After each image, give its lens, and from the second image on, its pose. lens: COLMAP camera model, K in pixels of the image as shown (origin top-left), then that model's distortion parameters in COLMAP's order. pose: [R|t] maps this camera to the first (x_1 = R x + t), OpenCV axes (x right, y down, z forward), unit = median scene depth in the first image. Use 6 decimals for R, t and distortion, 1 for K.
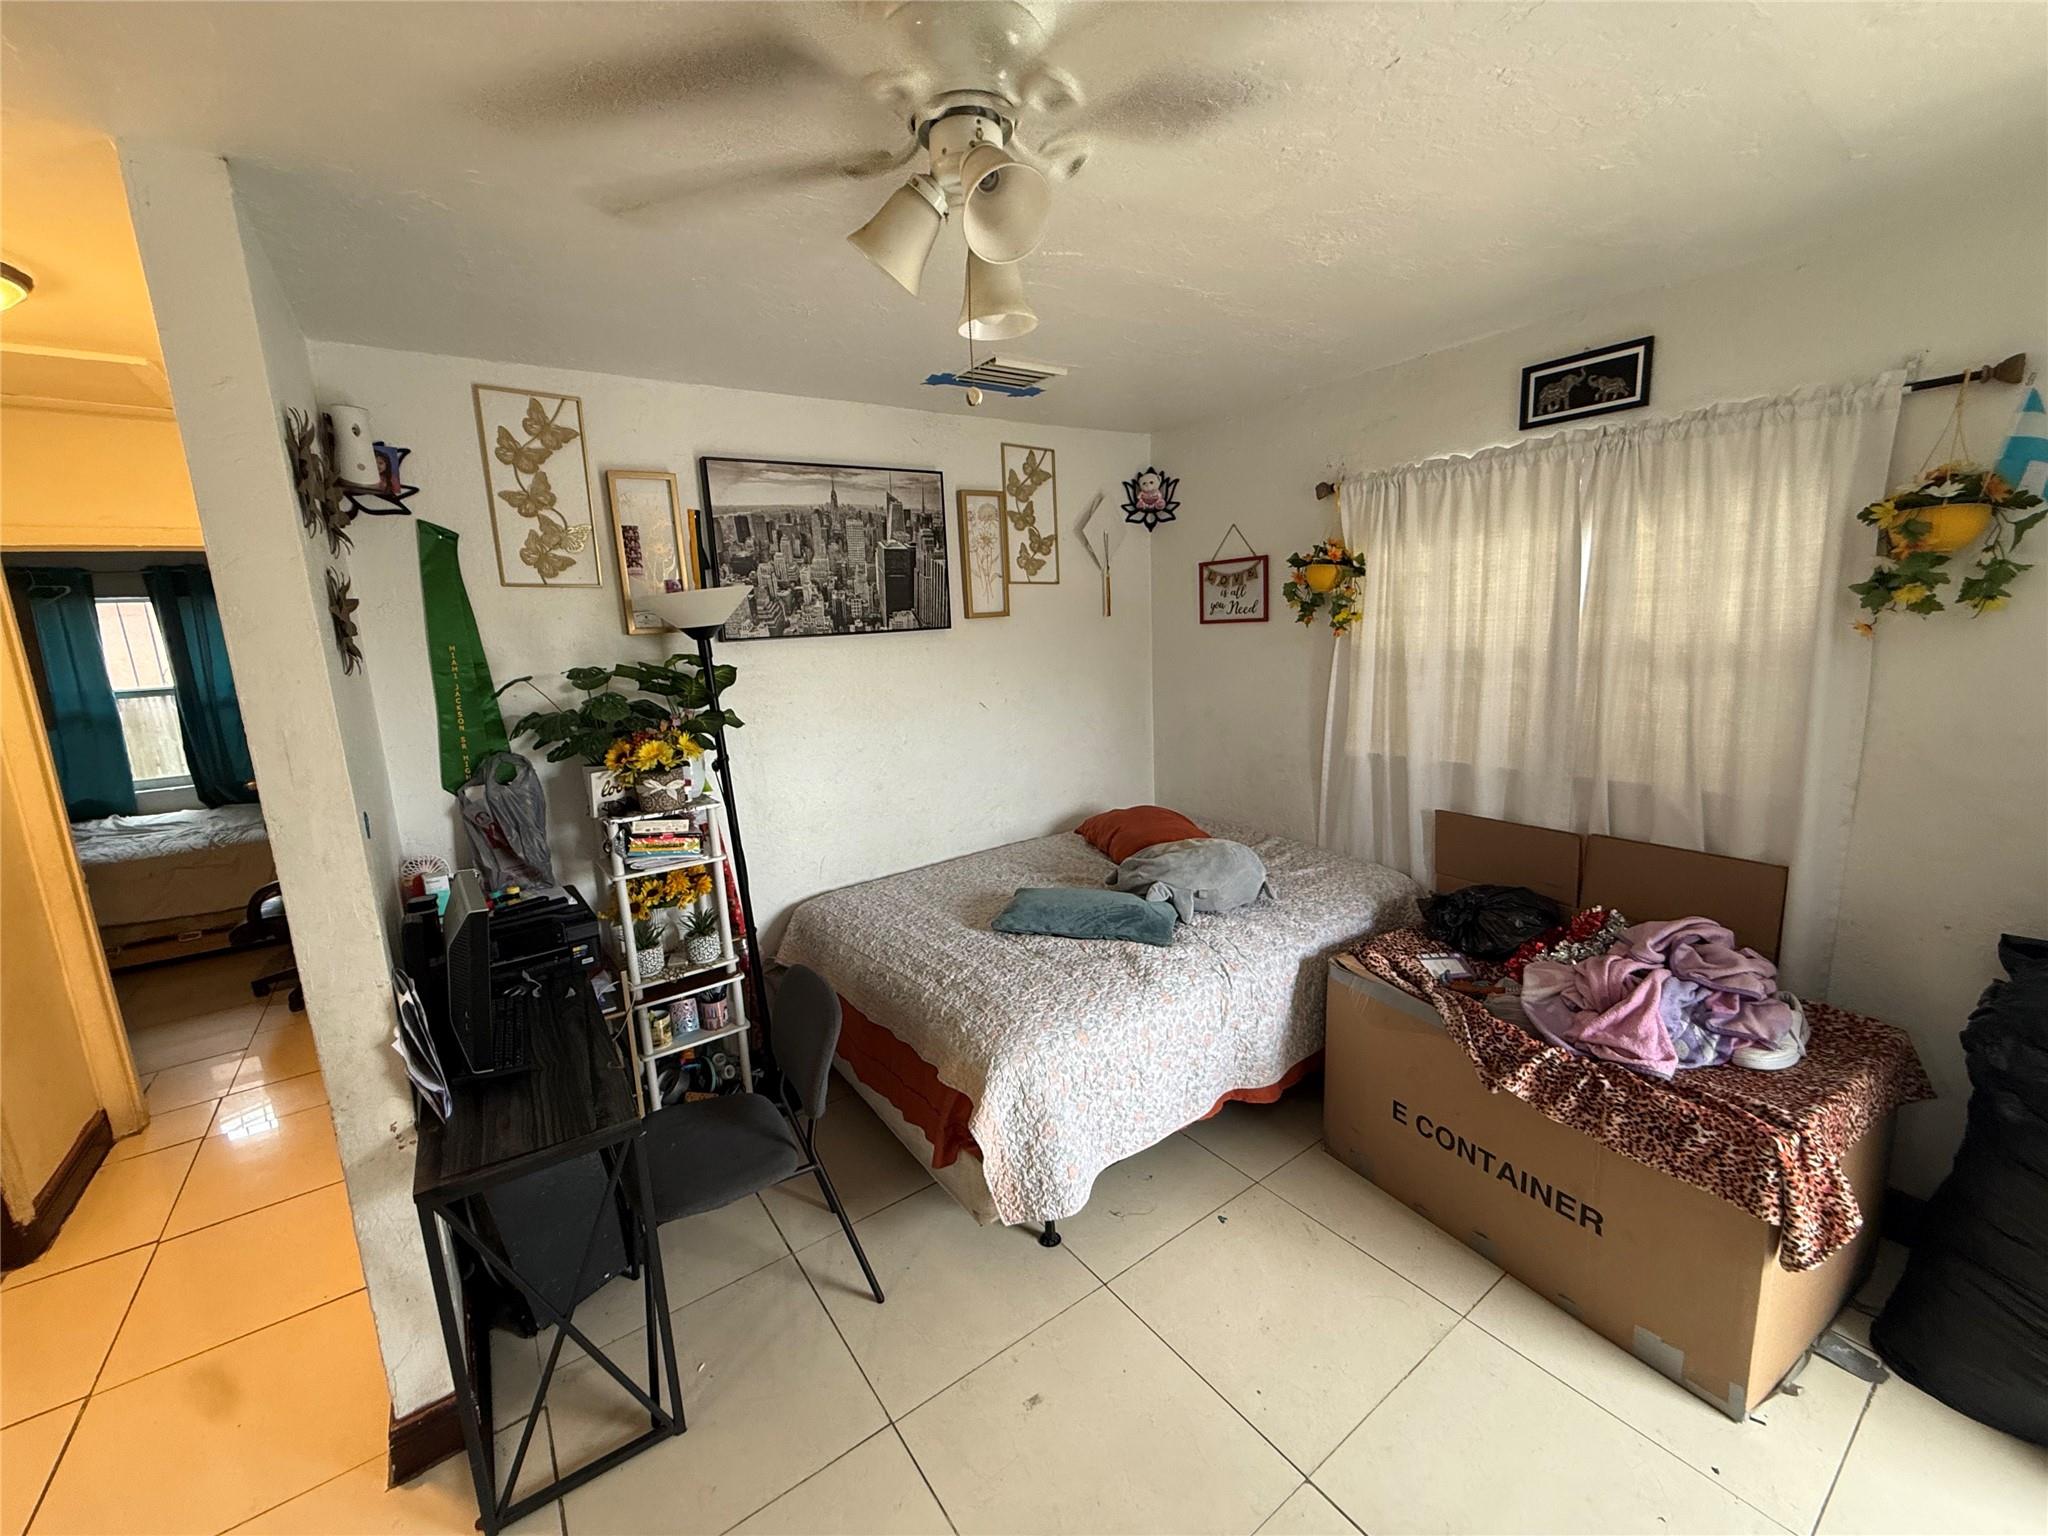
lens RADIAL K [[817.0, 0, 1018.6], [0, 817.0, 764.8], [0, 0, 1]] dist [-0.000230, -0.000126]
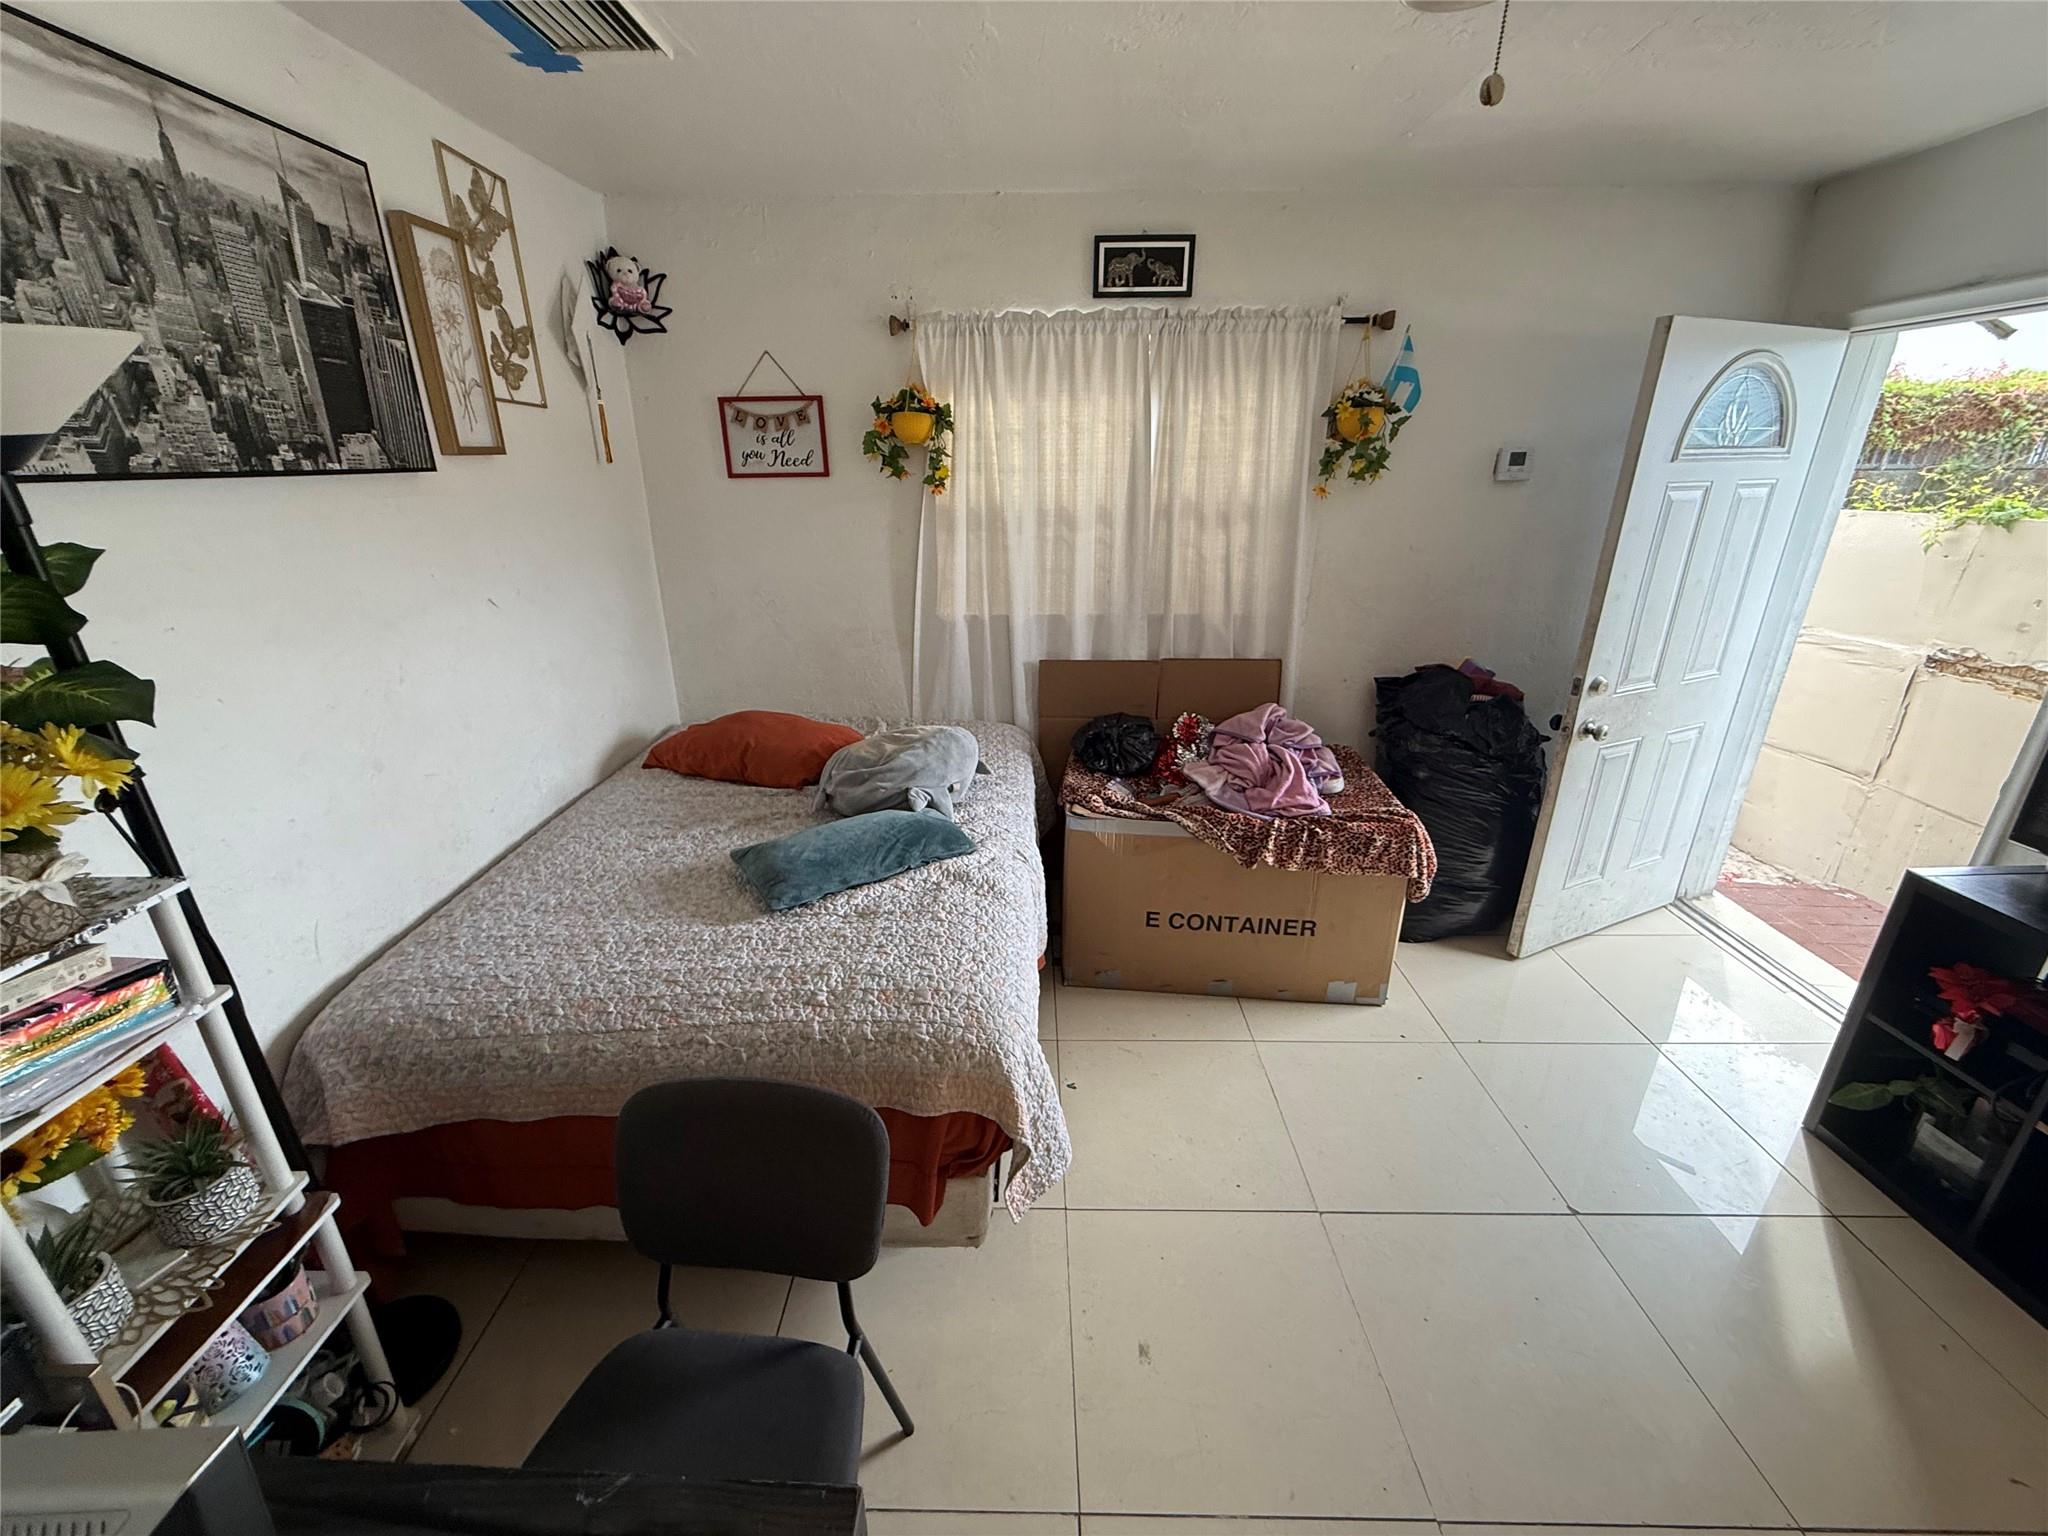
lens RADIAL K [[817.0, 0, 1018.6], [0, 817.0, 764.8], [0, 0, 1]] dist [-0.000230, -0.000126]
pose [[0.590109, -0.240593, 0.770640, -0.385215], [0.122181, 0.970182, 0.209330, -0.041947], [-0.798025, -0.029370, 0.601909, 0.366011]]
